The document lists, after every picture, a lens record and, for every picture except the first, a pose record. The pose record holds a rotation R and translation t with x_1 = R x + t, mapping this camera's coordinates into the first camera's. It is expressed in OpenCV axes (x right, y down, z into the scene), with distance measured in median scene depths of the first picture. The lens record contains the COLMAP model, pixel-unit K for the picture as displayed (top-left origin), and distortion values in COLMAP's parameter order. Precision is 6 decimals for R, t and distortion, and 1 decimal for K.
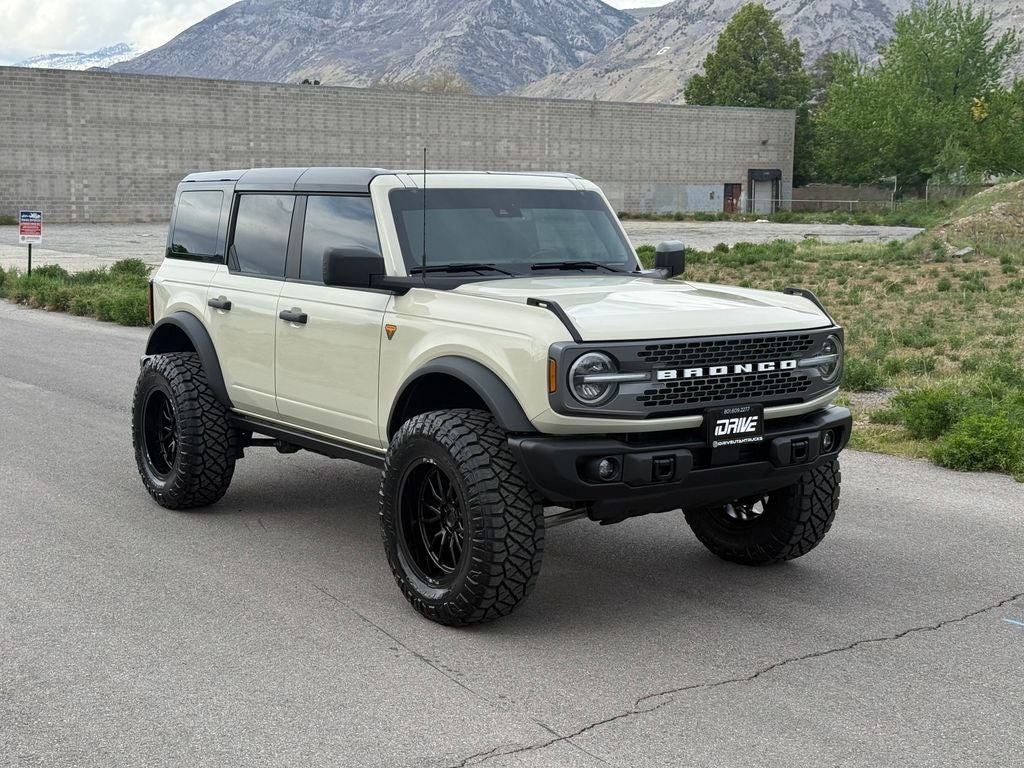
lens RADIAL K [[1420.6, 0, 512.0], [0, 1420.6, 384.0], [0, 0, 1]] dist [0.188141, -0.355247]
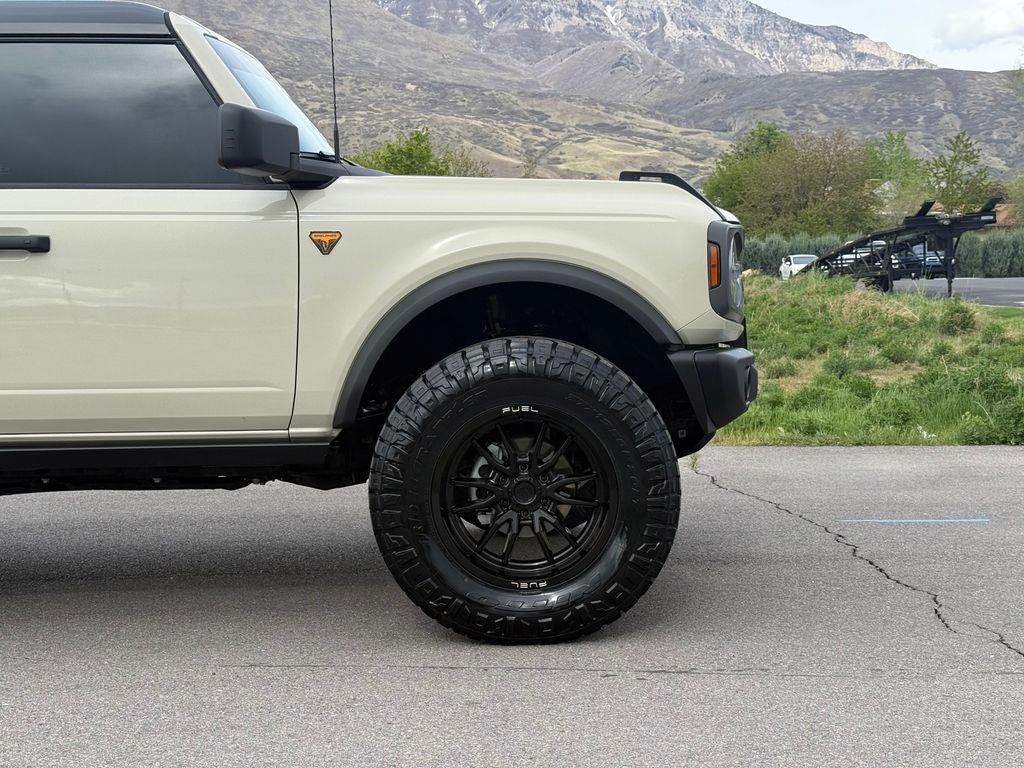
lens RADIAL K [[1420.6, 0, 512.0], [0, 1420.6, 384.0], [0, 0, 1]] dist [0.188141, -0.355247]
pose [[0.589371, -0.072697, 0.804585, -0.492979], [0.119539, 0.992827, 0.002141, 0.032140], [-0.798970, 0.094917, 0.593834, 0.478602]]
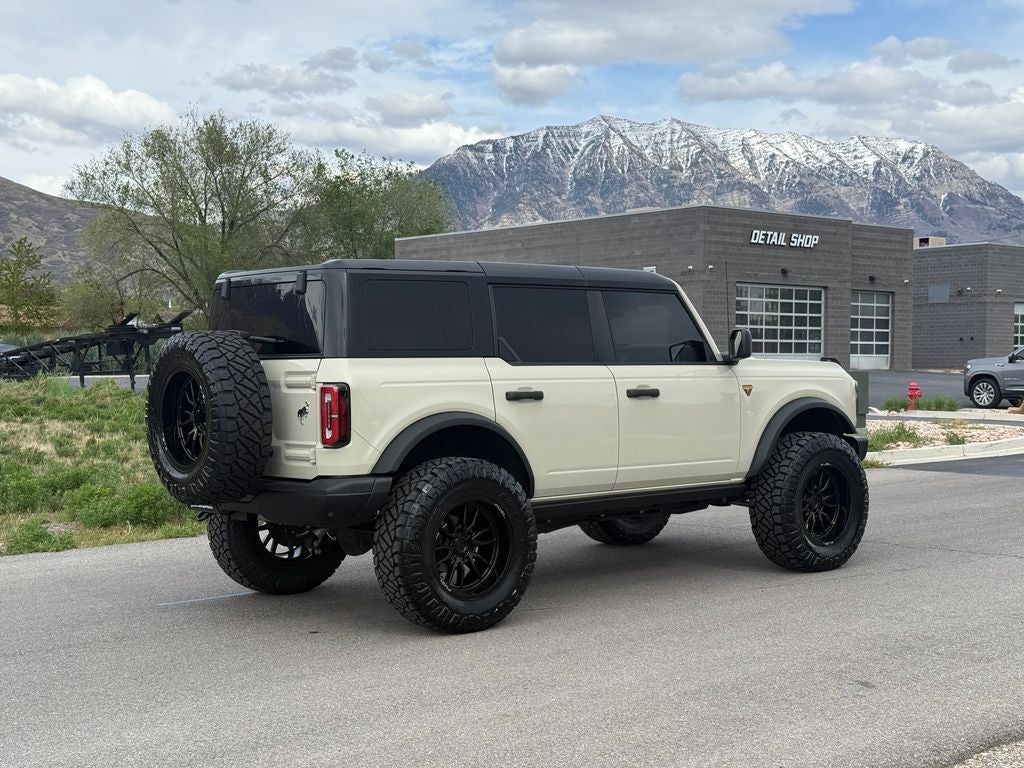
lens RADIAL K [[1428.1, 0, 505.7], [0, 1428.1, 389.6], [0, 0, 1]] dist [0.185597, -0.350315]
pose [[-0.071309, -0.025414, 0.997131, -1.276632], [0.136053, 0.990084, 0.034964, -0.102787], [-0.988132, 0.138156, -0.067144, 1.156430]]
